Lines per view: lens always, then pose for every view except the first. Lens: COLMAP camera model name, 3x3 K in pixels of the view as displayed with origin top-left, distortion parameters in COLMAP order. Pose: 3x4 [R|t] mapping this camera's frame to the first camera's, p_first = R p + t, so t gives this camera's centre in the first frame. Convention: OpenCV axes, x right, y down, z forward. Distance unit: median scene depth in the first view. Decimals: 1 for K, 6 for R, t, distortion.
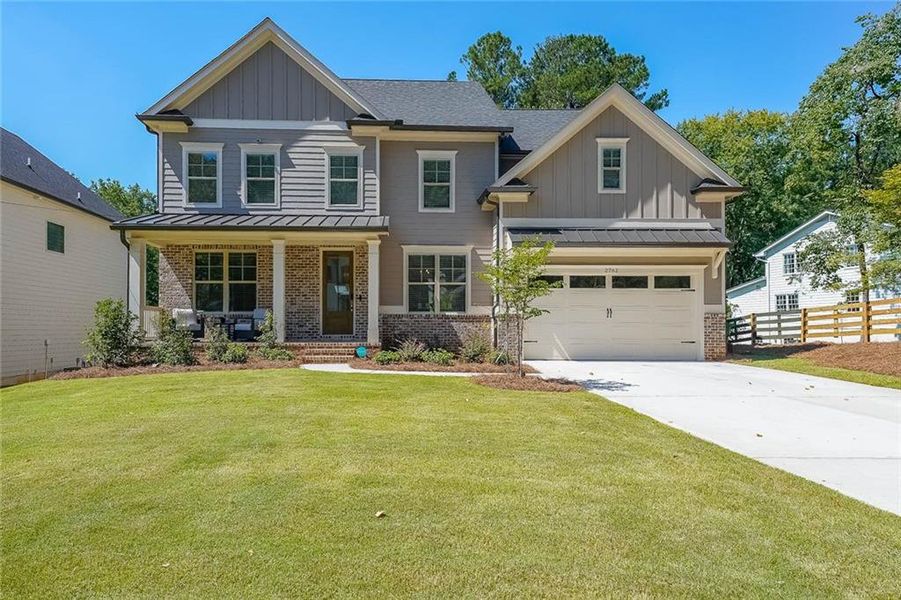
lens RADIAL K [[573.5, 0, 410.6], [0, 573.5, 299.9], [0, 0, 1]] dist [0.000962, 0.001119]
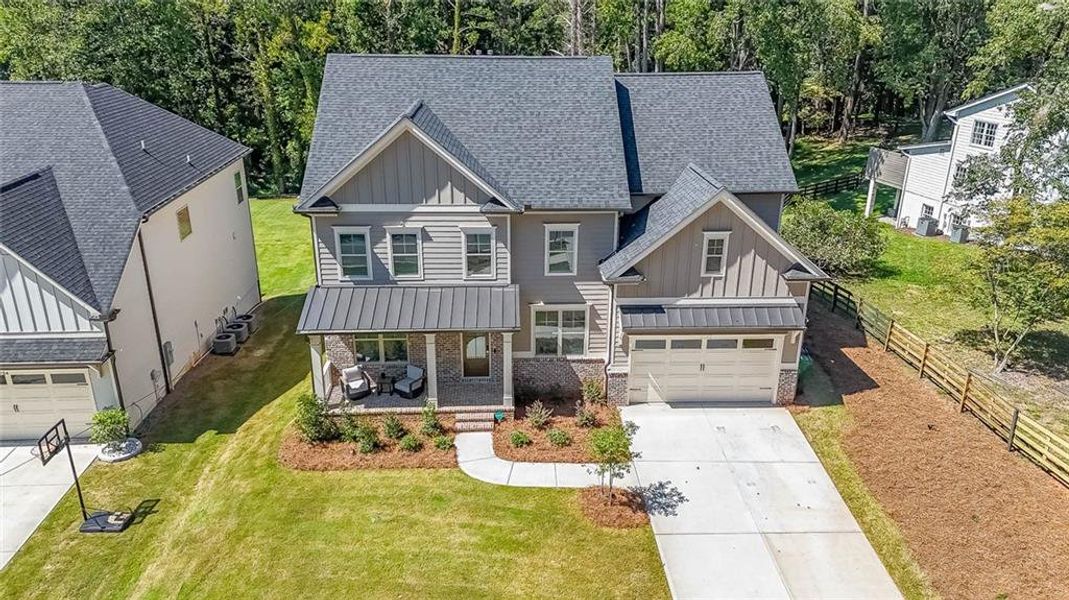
lens RADIAL K [[771.6, 0, 534.5], [0, 771.6, 300.0], [0, 0, 1]] dist [0.005117, 0.000854]
pose [[0.999984, 0.004735, 0.003063, -0.011090], [-0.005528, 0.930590, 0.366022, -0.680983], [-0.001117, -0.366033, 0.930601, -0.442810]]
